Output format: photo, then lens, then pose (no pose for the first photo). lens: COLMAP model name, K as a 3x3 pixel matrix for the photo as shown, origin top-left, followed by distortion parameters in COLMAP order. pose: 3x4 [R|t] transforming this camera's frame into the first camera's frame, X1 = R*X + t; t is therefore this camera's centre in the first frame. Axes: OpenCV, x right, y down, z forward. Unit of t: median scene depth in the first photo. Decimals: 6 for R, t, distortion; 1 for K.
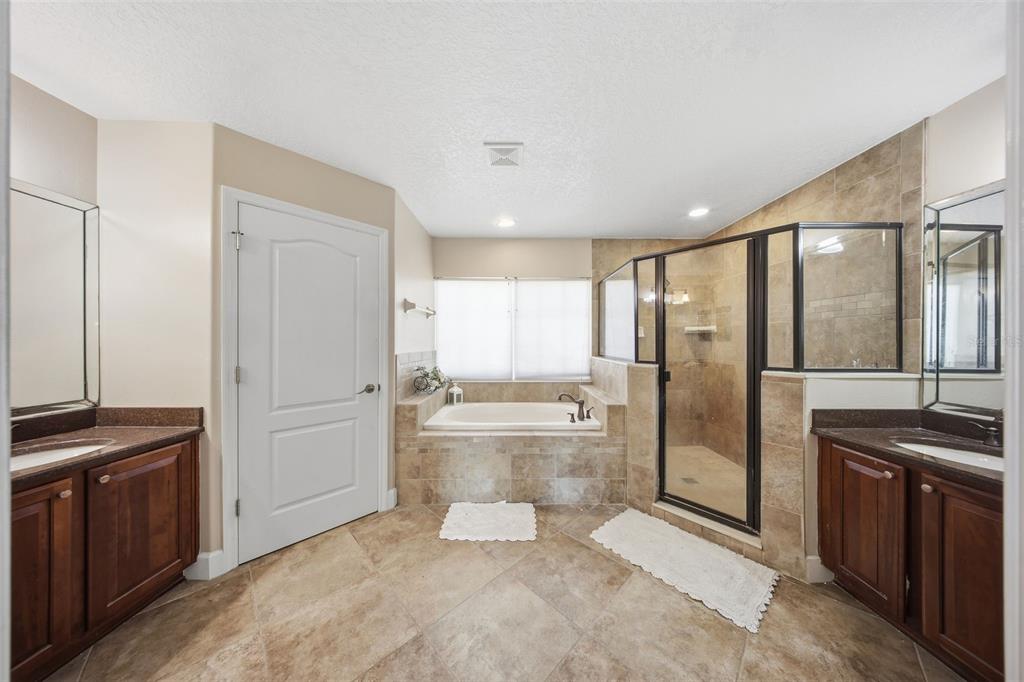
lens RADIAL K [[307.7, 0, 515.8], [0, 307.7, 340.8], [0, 0, 1]] dist [0.001130, -0.001457]
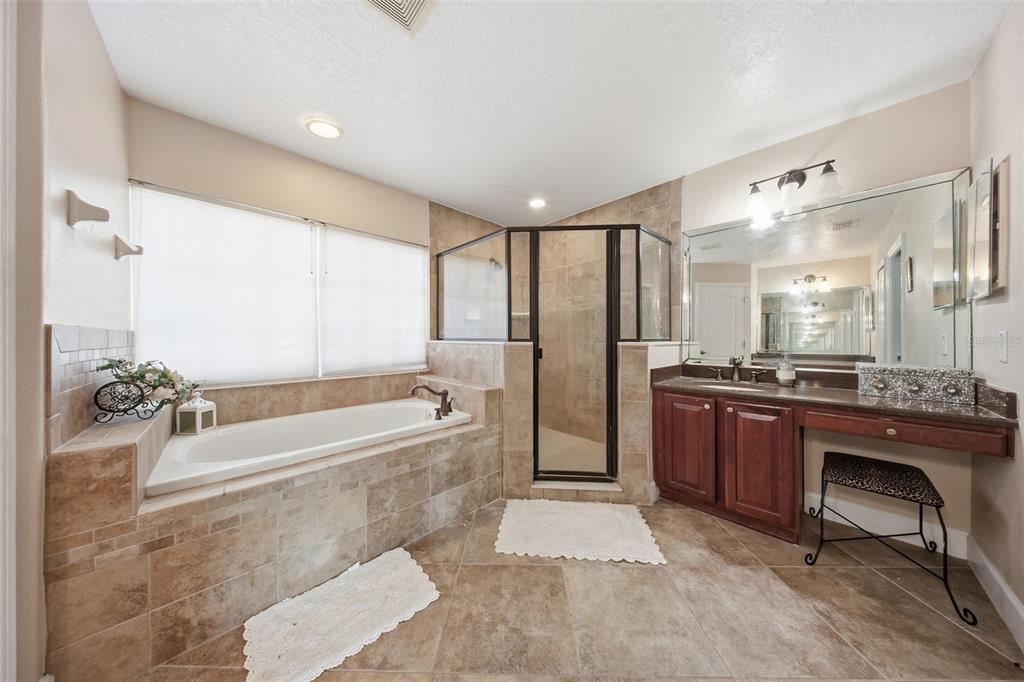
lens RADIAL K [[307.7, 0, 520.4], [0, 307.7, 338.3], [0, 0, 1]] dist [0.001130, -0.001457]
pose [[0.713037, -0.002982, 0.701120, -0.236900], [0.001303, 0.999995, 0.002928, 0.060800], [-0.701125, -0.001174, 0.713037, 0.321575]]
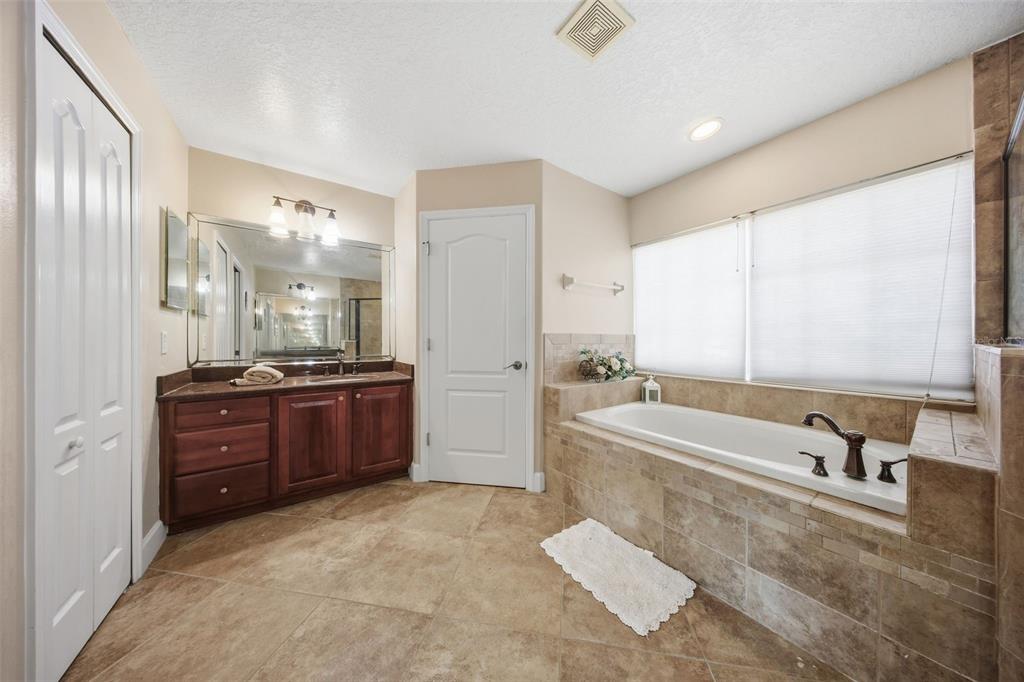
lens RADIAL K [[307.7, 0, 510.6], [0, 307.7, 339.8], [0, 0, 1]] dist [0.001130, -0.001457]
pose [[0.564479, 0.002298, -0.825444, 0.335688], [0.000395, 0.999995, 0.003054, 0.062625], [0.825447, -0.002050, 0.564476, 0.379506]]
